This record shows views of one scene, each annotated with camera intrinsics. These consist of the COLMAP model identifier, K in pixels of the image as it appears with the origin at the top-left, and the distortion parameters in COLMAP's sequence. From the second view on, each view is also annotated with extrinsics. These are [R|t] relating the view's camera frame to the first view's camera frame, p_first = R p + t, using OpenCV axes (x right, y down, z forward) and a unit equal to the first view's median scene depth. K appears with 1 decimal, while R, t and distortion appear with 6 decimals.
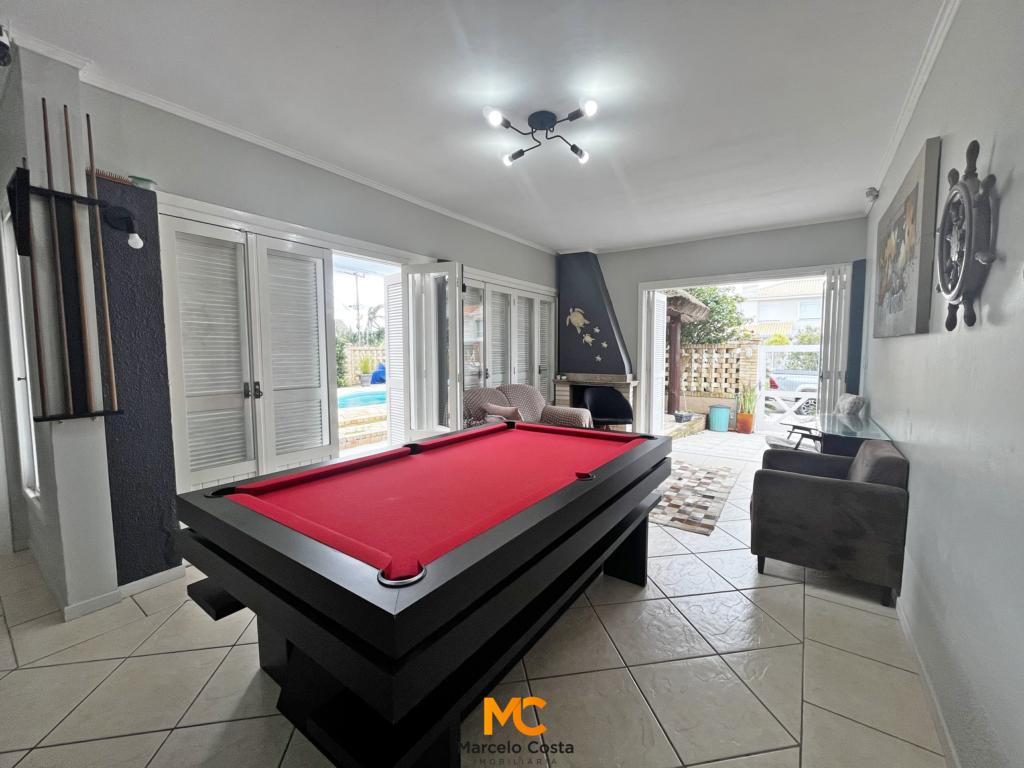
lens RADIAL K [[414.7, 0, 512.3], [0, 414.7, 382.9], [0, 0, 1]] dist [-0.004533, 0.000162]
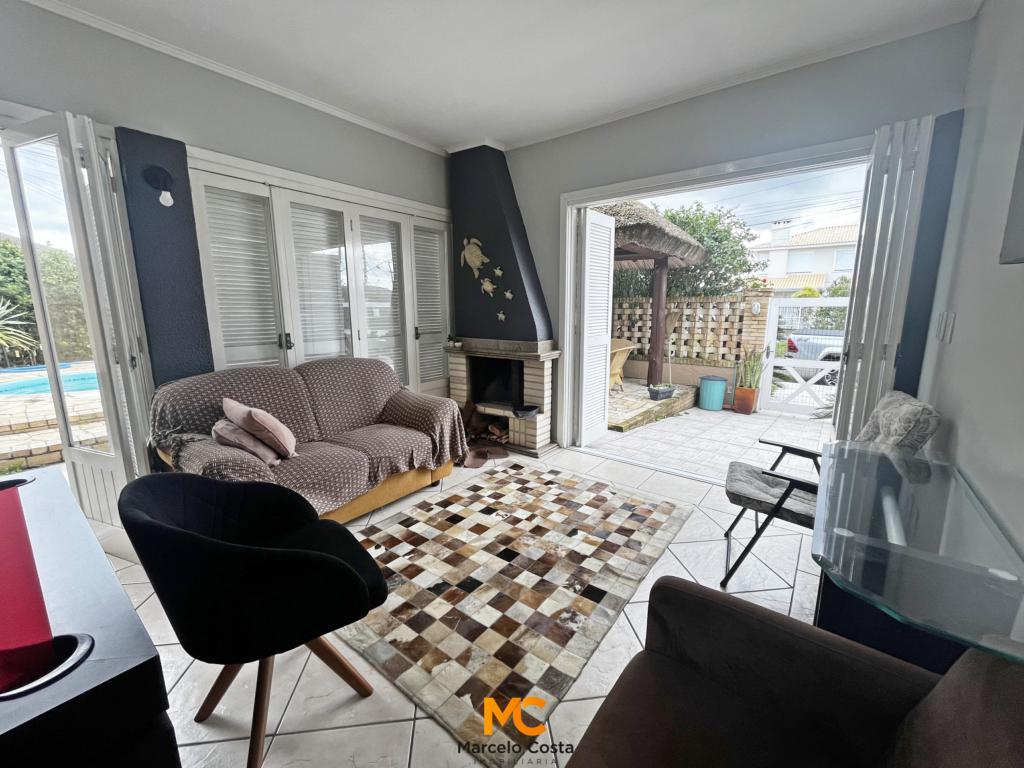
lens RADIAL K [[414.7, 0, 512.7], [0, 414.7, 383.6], [0, 0, 1]] dist [-0.004533, 0.000162]
pose [[0.998949, 0.009756, -0.044779, 0.245343], [-0.004855, 0.994109, 0.108276, -0.022918], [0.045571, -0.107945, 0.993112, 0.321919]]
